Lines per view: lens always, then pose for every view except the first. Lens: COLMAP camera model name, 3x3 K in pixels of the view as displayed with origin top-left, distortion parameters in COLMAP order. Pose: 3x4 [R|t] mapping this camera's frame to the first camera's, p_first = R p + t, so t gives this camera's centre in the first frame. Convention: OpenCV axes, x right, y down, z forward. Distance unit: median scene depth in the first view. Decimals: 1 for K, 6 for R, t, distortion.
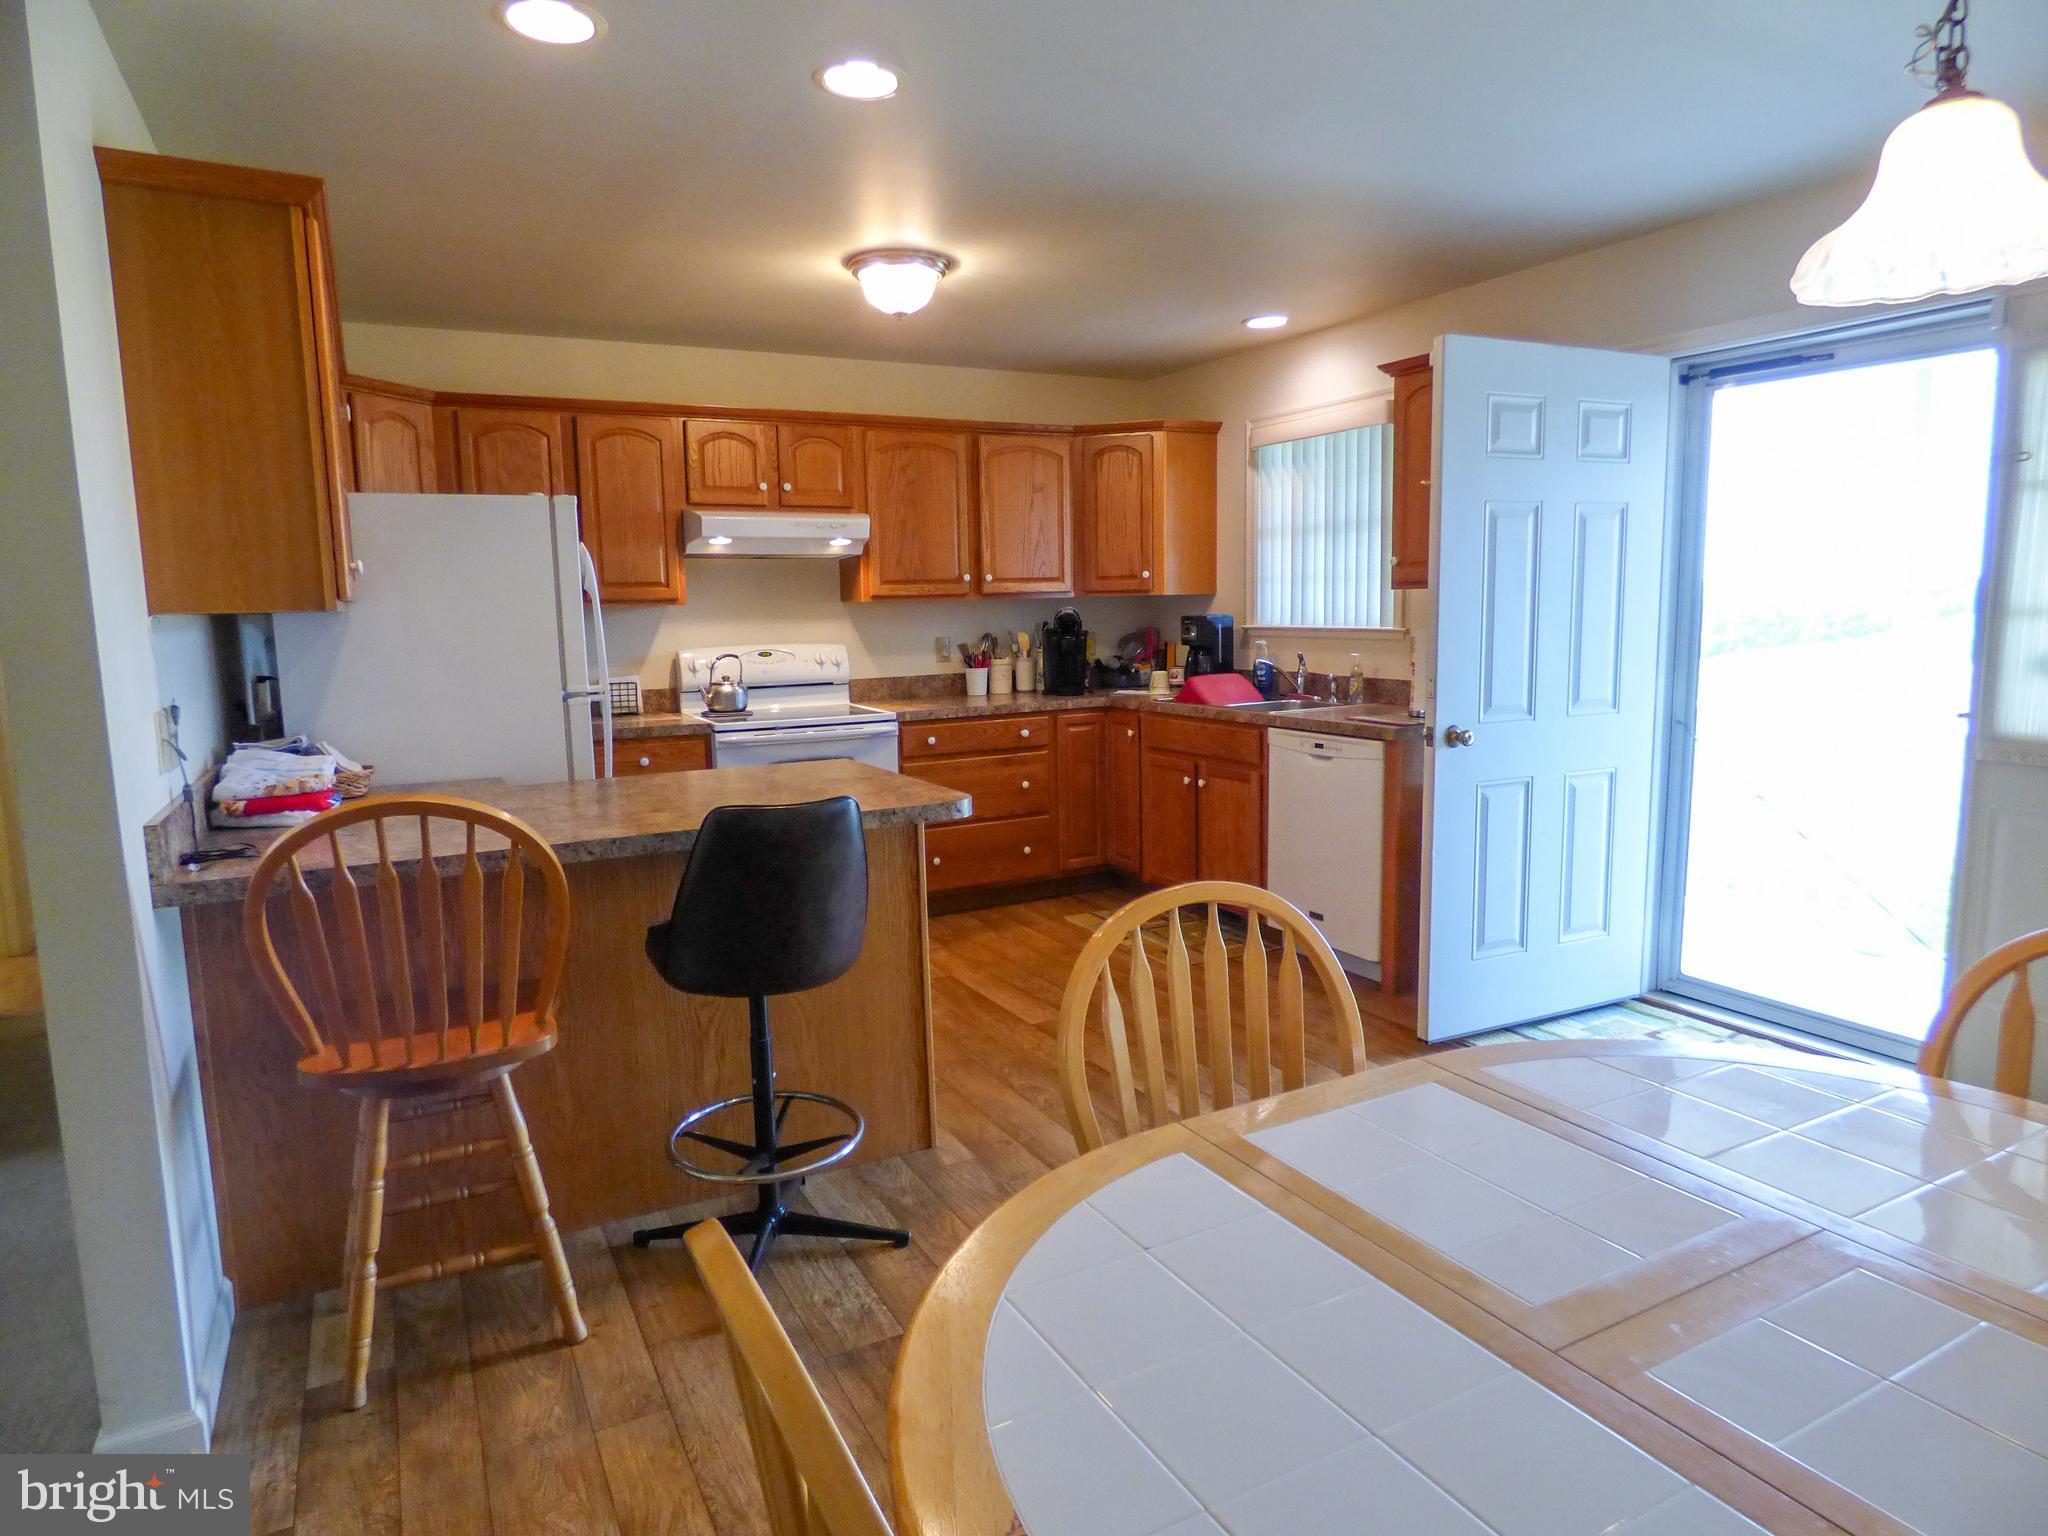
lens RADIAL K [[1223.4, 0, 1024.9], [0, 1223.4, 763.6], [0, 0, 1]] dist [-0.008727, 0.000358]
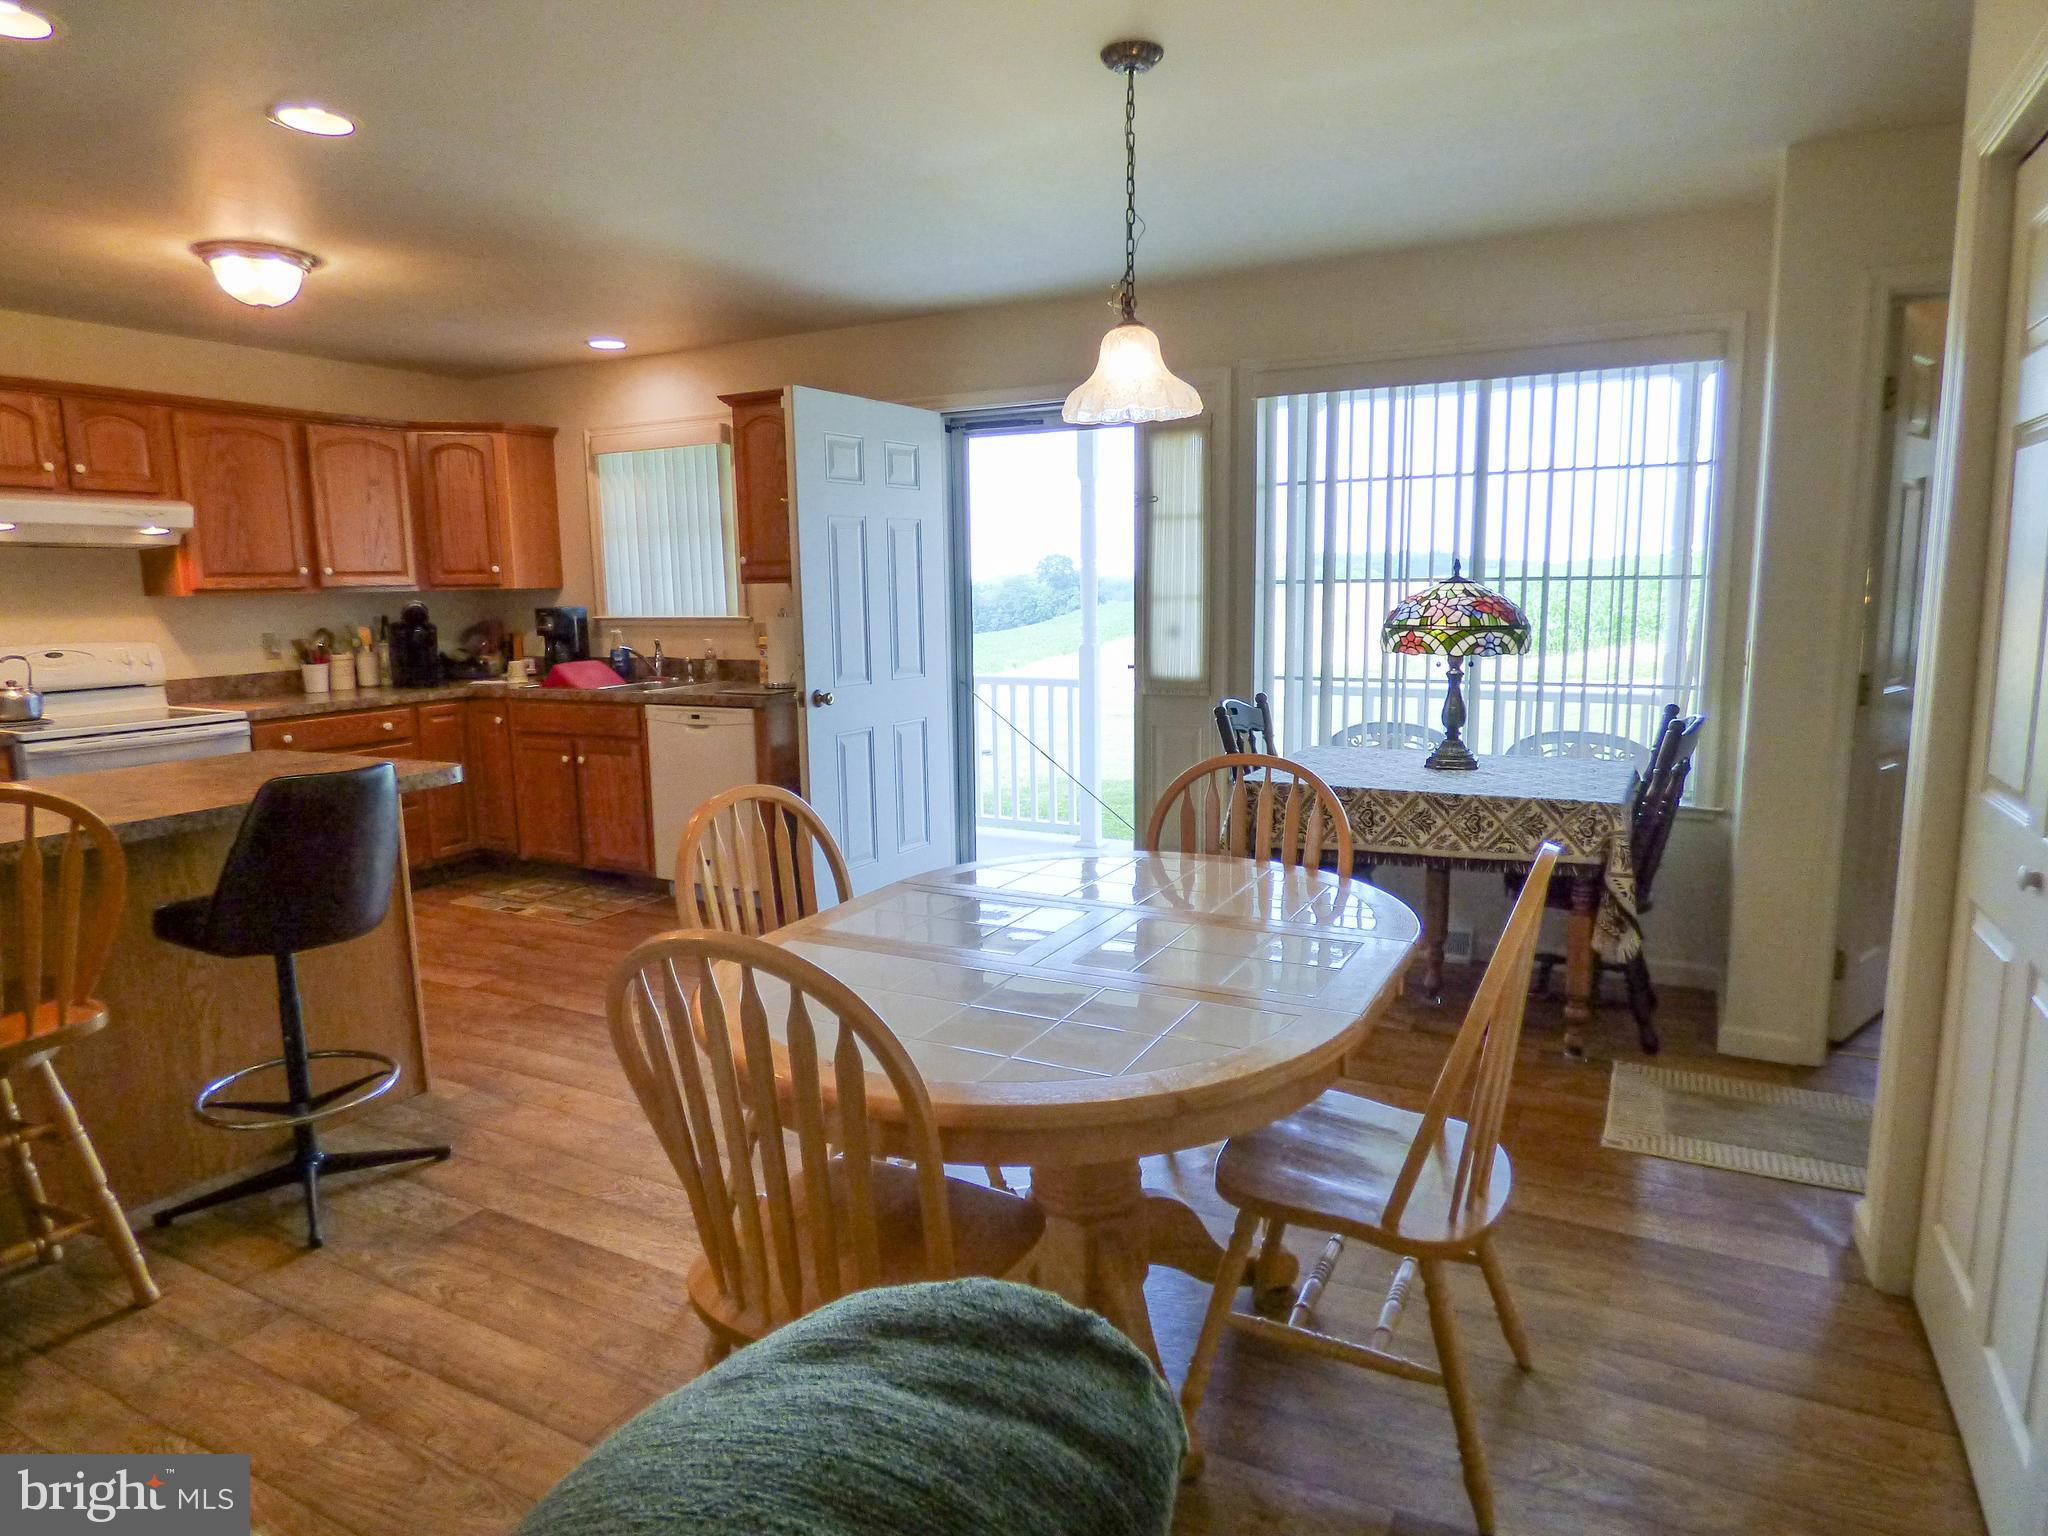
lens RADIAL K [[1223.4, 0, 1021.3], [0, 1223.4, 769.8], [0, 0, 1]] dist [-0.008727, 0.000358]
pose [[0.830838, -0.080221, 0.550703, -0.133449], [0.075027, 0.996668, 0.031992, 0.019590], [-0.551434, 0.014737, 0.834088, -0.134496]]
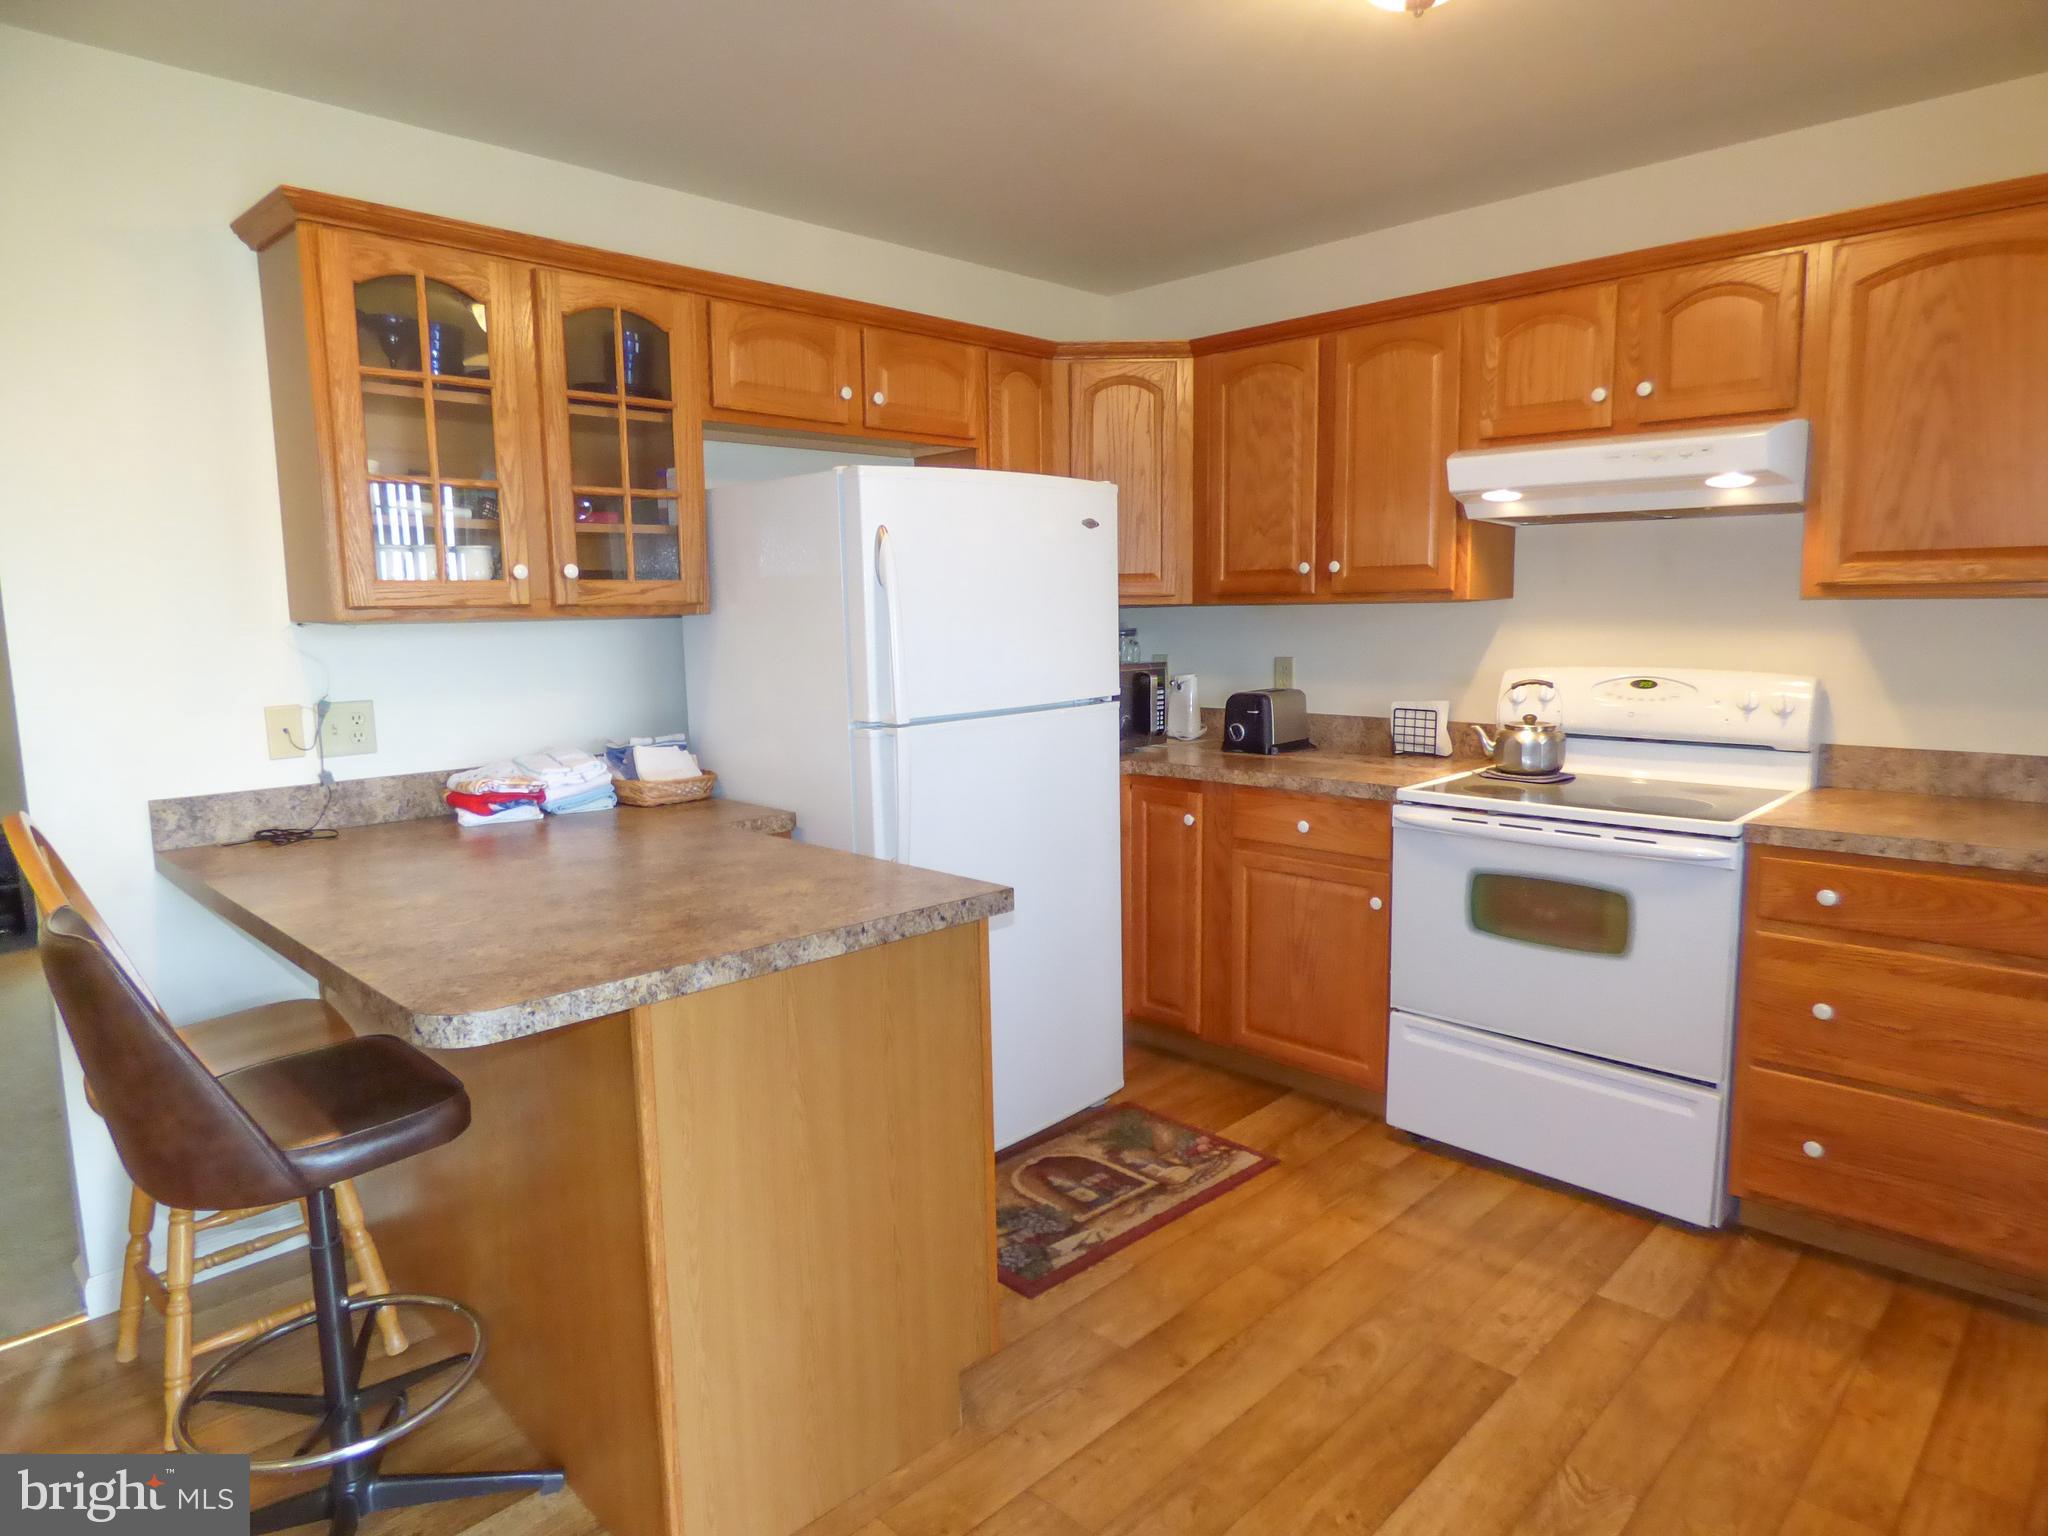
lens RADIAL K [[1223.4, 0, 1017.4], [0, 1223.4, 767.3], [0, 0, 1]] dist [-0.008727, 0.000358]
pose [[0.311642, 0.139671, -0.939878, 0.270124], [-0.118931, 0.987093, 0.107253, -0.084644], [0.942727, 0.078356, 0.324231, 0.582005]]
